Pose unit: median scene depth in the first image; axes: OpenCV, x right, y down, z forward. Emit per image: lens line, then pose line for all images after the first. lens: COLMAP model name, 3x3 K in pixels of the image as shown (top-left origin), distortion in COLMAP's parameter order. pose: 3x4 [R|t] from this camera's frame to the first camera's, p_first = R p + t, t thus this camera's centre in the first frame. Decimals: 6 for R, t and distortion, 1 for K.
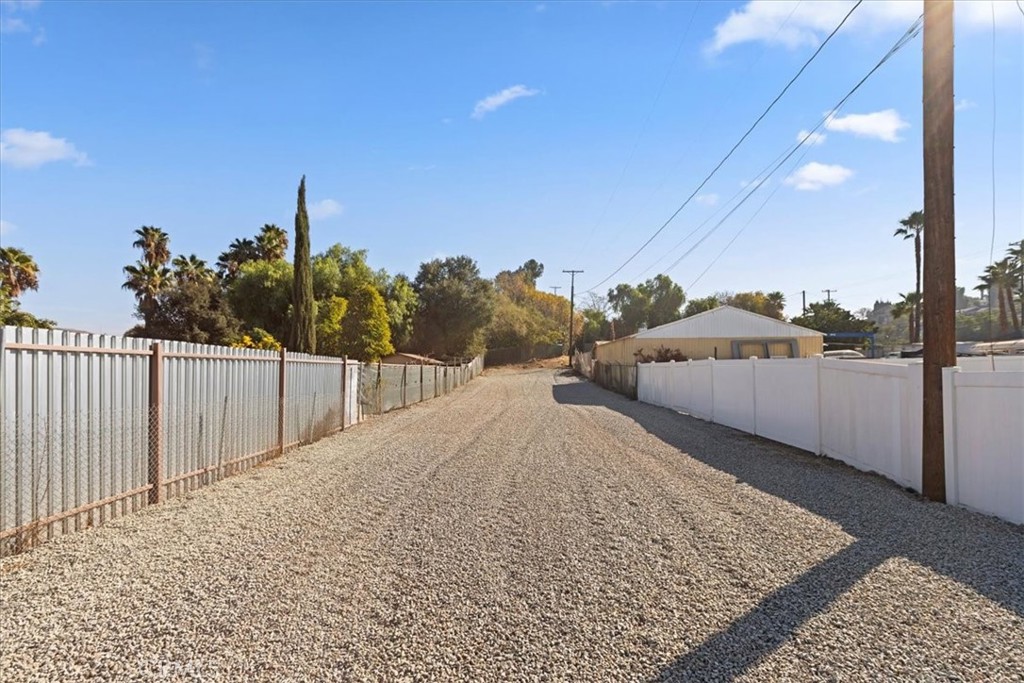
lens RADIAL K [[515.2, 0, 512.0], [0, 515.2, 341.5], [0, 0, 1]] dist [-0.000365, -0.000158]
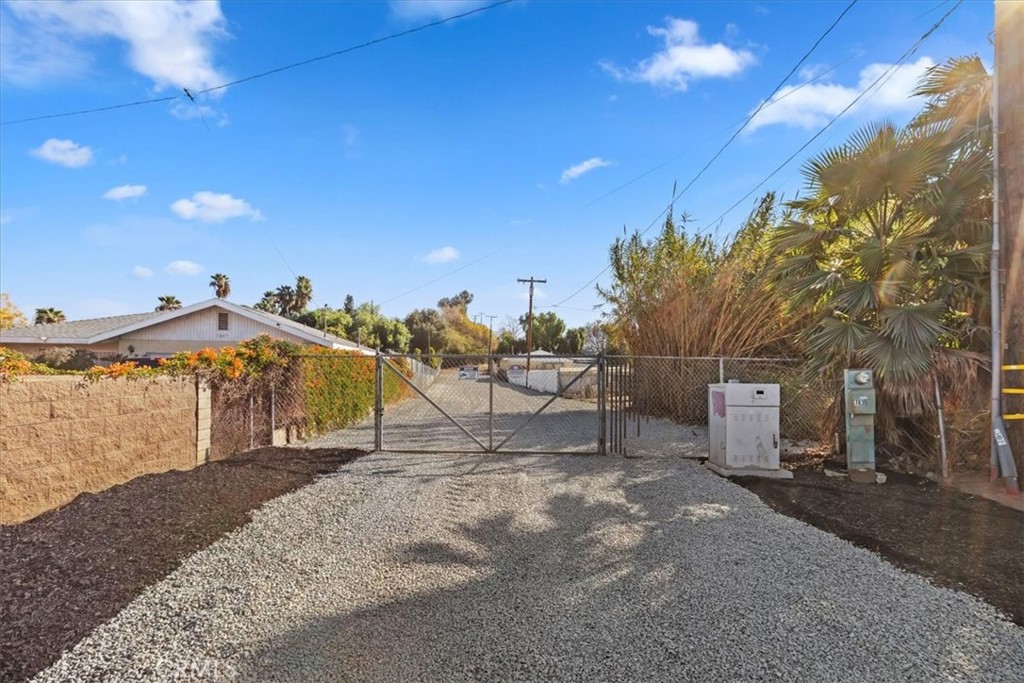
lens RADIAL K [[515.2, 0, 512.0], [0, 515.2, 341.5], [0, 0, 1]] dist [-0.000365, -0.000158]
pose [[0.989049, 0.029486, 0.144611, -0.051673], [-0.028492, 0.999554, -0.008945, -0.028841], [-0.144810, 0.004727, 0.989448, -0.602717]]
